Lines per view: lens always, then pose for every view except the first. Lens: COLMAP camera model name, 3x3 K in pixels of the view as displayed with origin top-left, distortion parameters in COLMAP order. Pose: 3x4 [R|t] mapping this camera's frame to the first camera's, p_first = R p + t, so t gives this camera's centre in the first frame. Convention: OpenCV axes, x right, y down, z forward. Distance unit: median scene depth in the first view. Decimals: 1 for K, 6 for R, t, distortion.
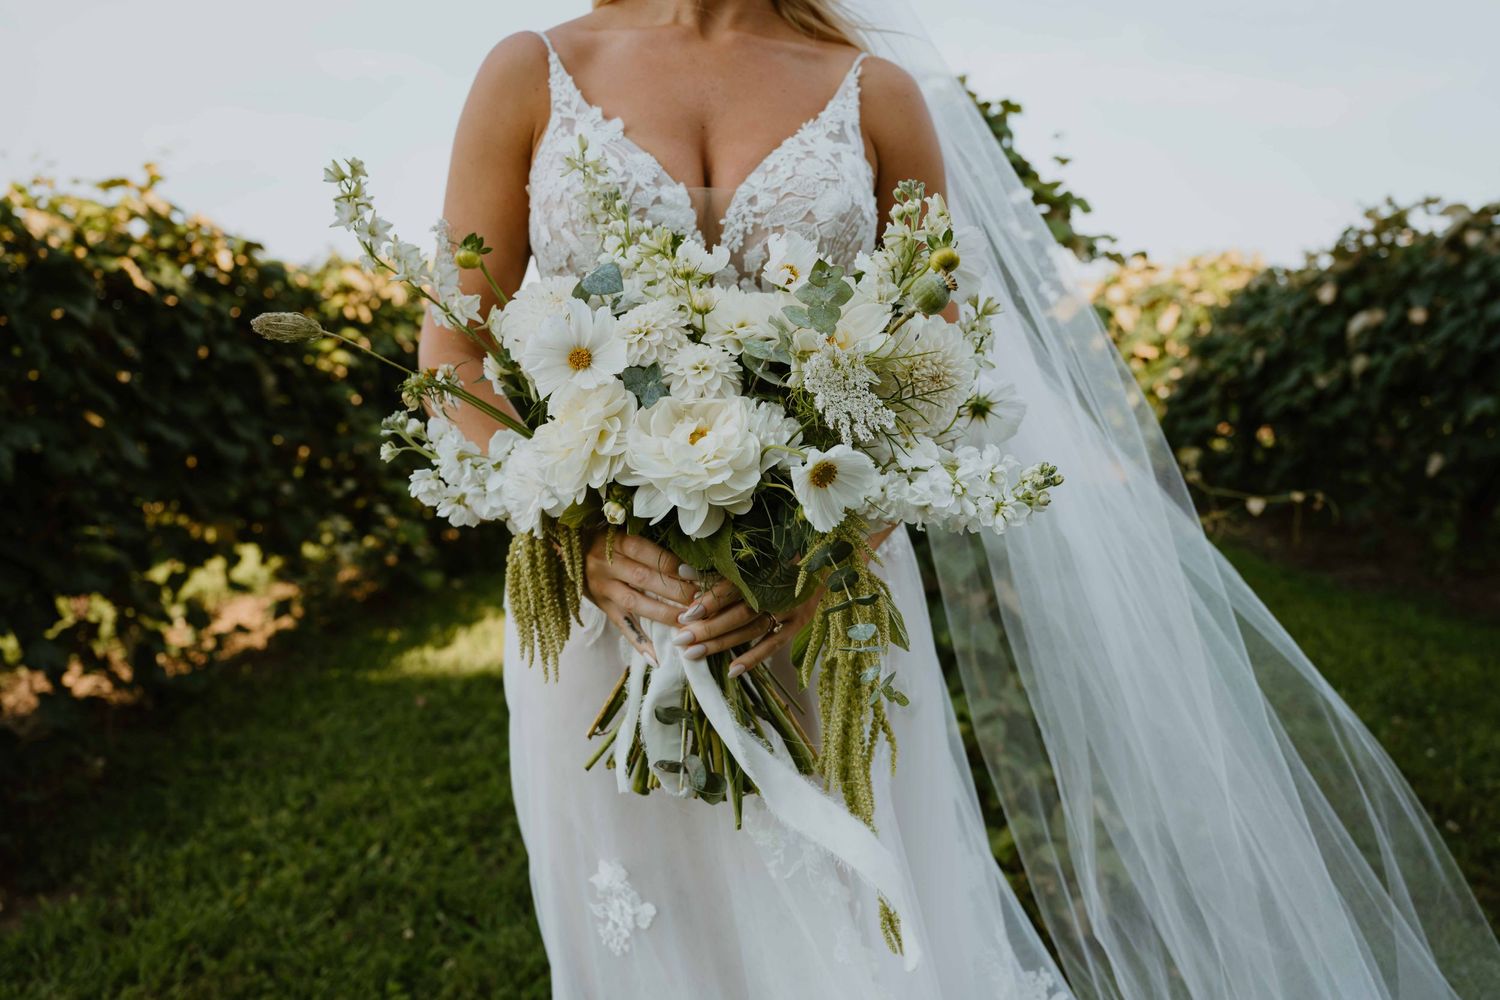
lens RADIAL K [[1203.9, 0, 746.9], [0, 1203.9, 501.7], [0, 0, 1]] dist [0.003111, 0.000117]
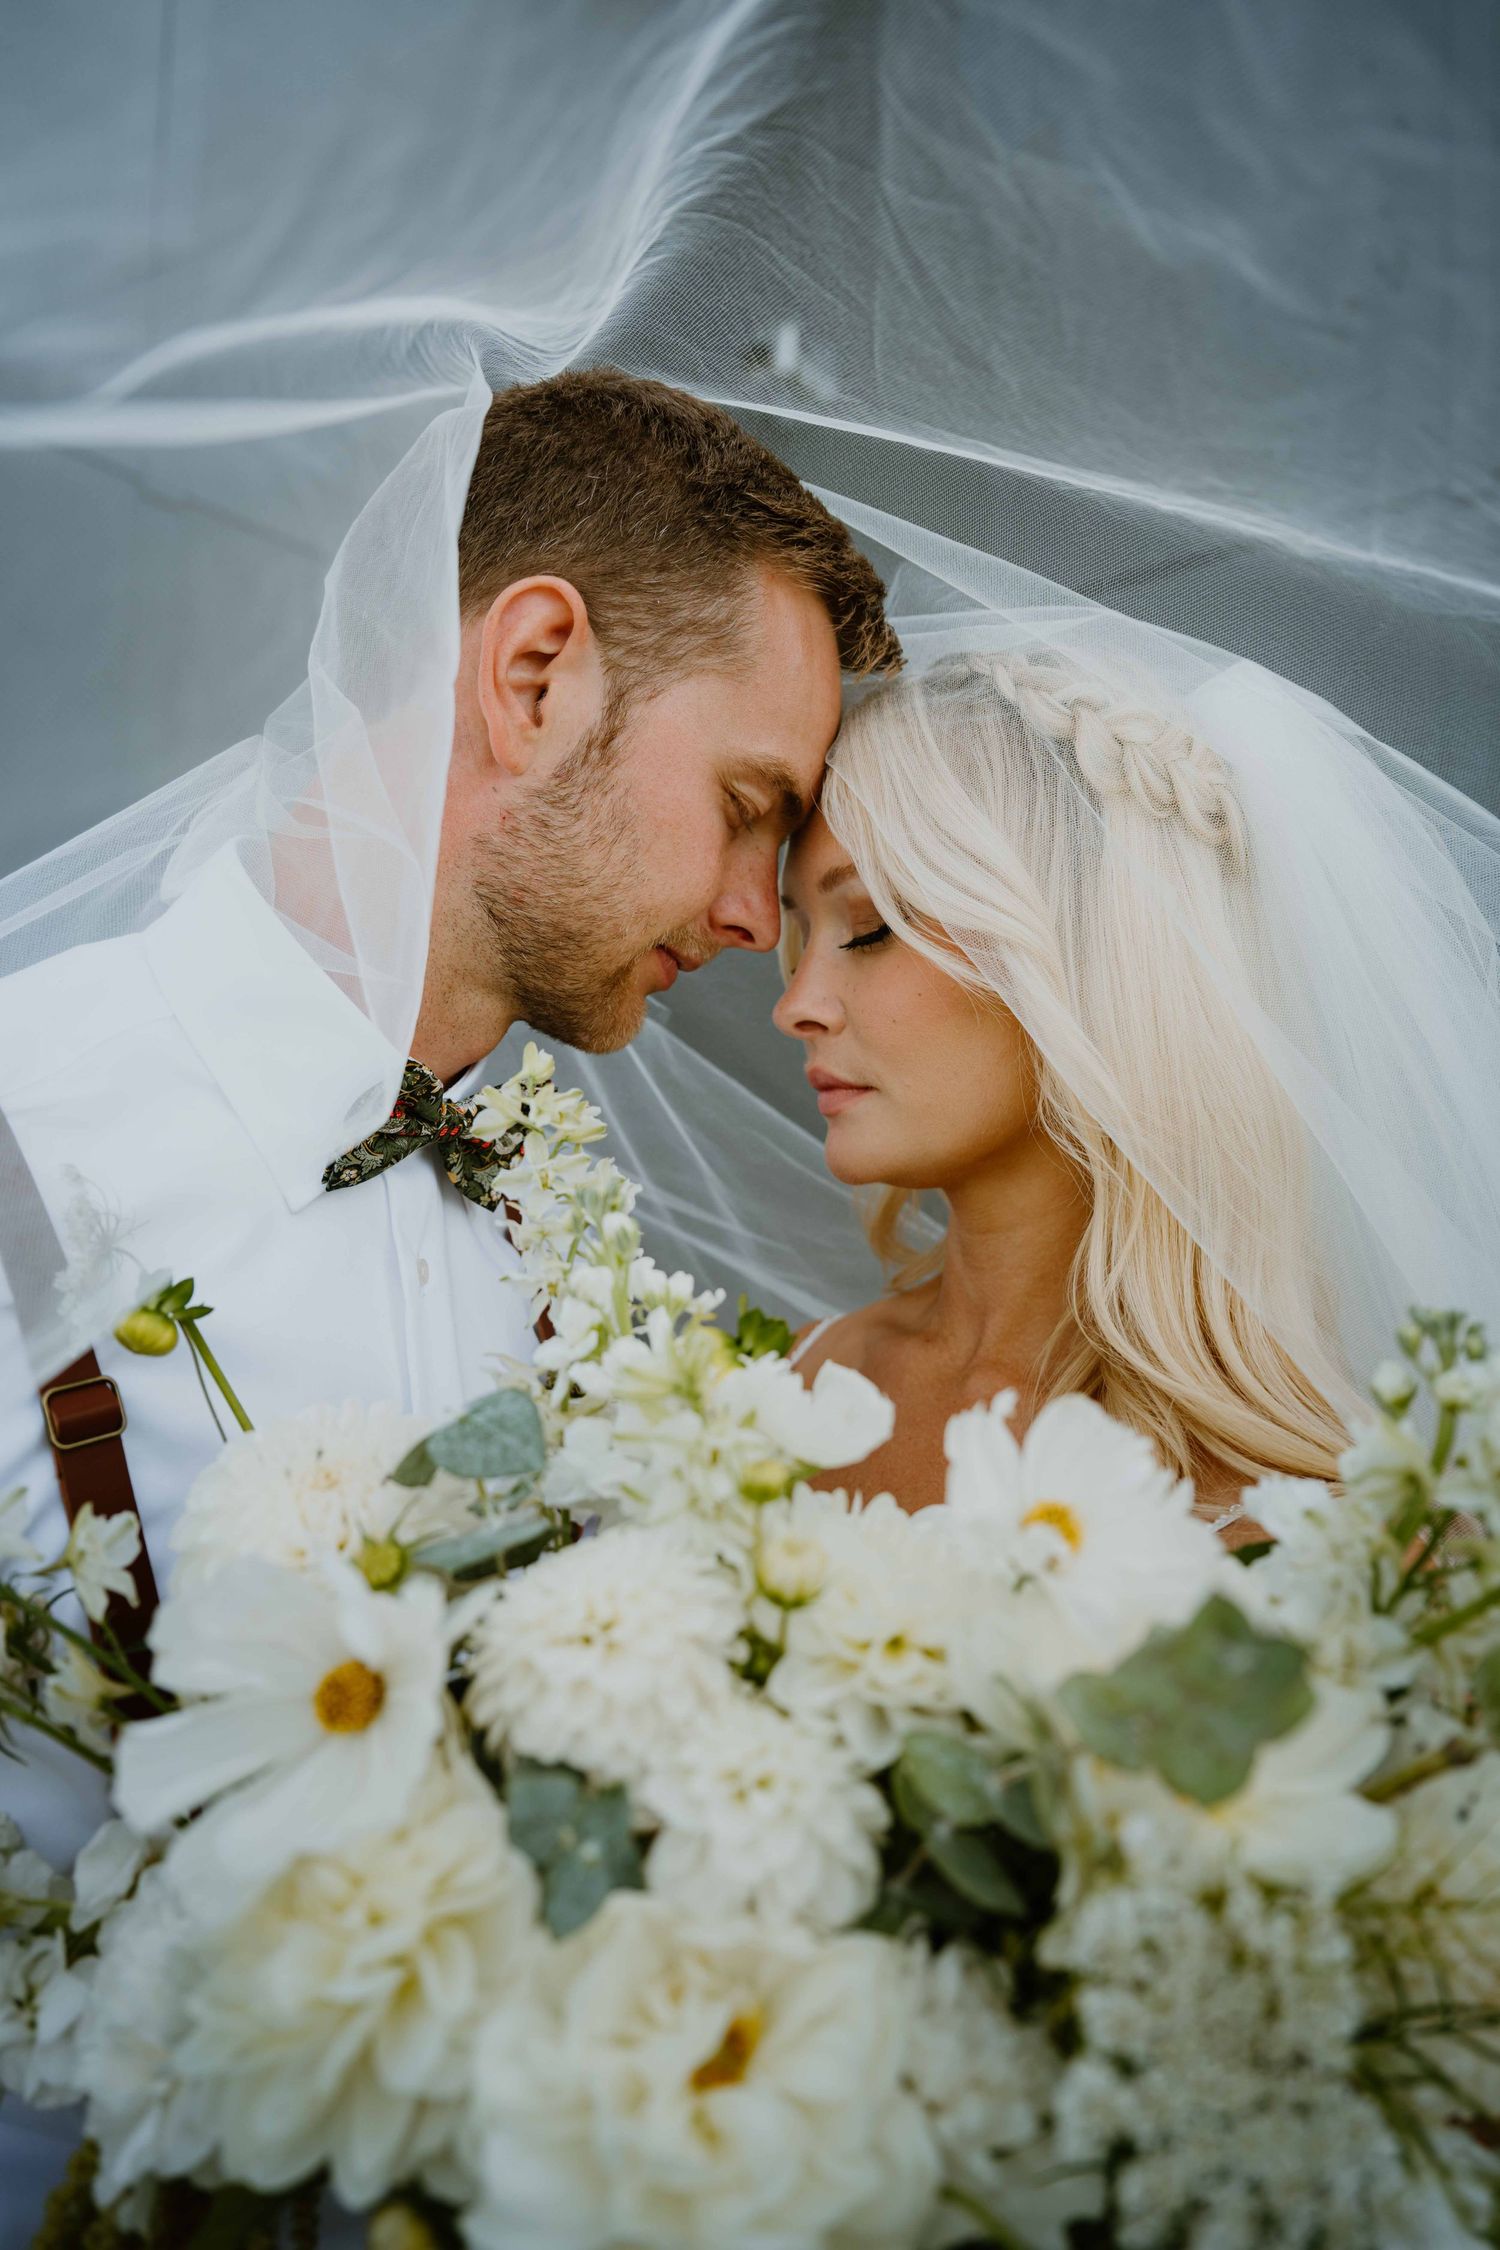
lens RADIAL K [[1536.2, 0, 751.5], [0, 1536.2, 1125.6], [0, 0, 1]] dist [0.005905, -0.001696]
pose [[0.990066, 0.133043, -0.045493, -0.044917], [-0.140062, 0.961622, -0.235934, -0.184452], [0.012358, 0.239962, 0.970704, 0.557609]]
